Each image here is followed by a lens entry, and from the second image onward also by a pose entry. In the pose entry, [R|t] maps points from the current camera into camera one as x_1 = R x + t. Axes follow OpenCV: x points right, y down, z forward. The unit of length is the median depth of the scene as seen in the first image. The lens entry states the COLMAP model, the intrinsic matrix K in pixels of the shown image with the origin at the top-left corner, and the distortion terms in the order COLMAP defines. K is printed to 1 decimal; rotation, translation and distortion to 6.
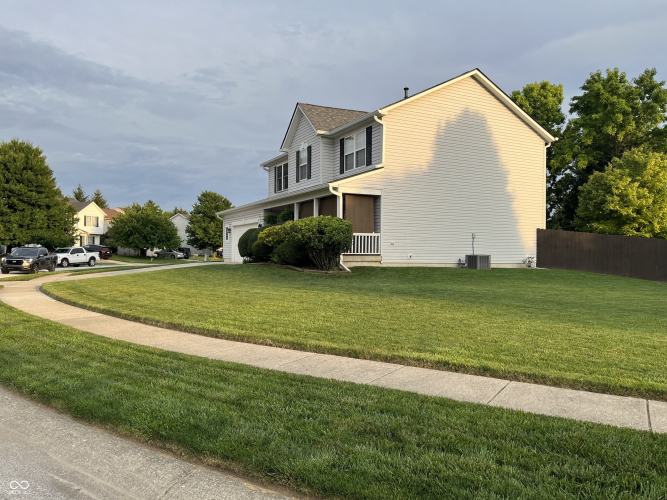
lens RADIAL K [[503.9, 0, 333.5], [0, 503.9, 250.0], [0, 0, 1]] dist [0.025724, -0.004459]
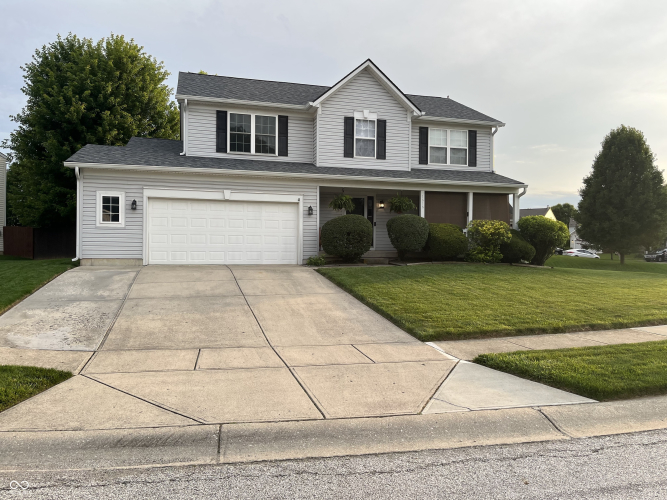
lens RADIAL K [[503.9, 0, 333.5], [0, 503.9, 250.0], [0, 0, 1]] dist [0.025724, -0.004459]
pose [[0.198115, -0.016315, 0.980043, -0.902815], [-0.014351, 0.999706, 0.019544, -0.007468], [-0.980074, -0.017937, 0.197822, 0.936917]]
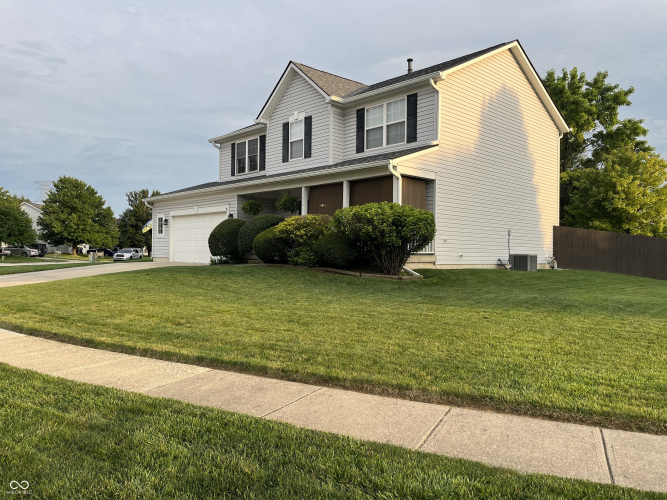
lens RADIAL K [[503.9, 0, 333.5], [0, 503.9, 250.0], [0, 0, 1]] dist [0.025724, -0.004459]
pose [[0.958964, 0.005152, 0.283481, -0.240533], [-0.006440, 0.999973, 0.003615, 0.000888], [-0.283455, -0.005292, 0.958971, 0.232742]]
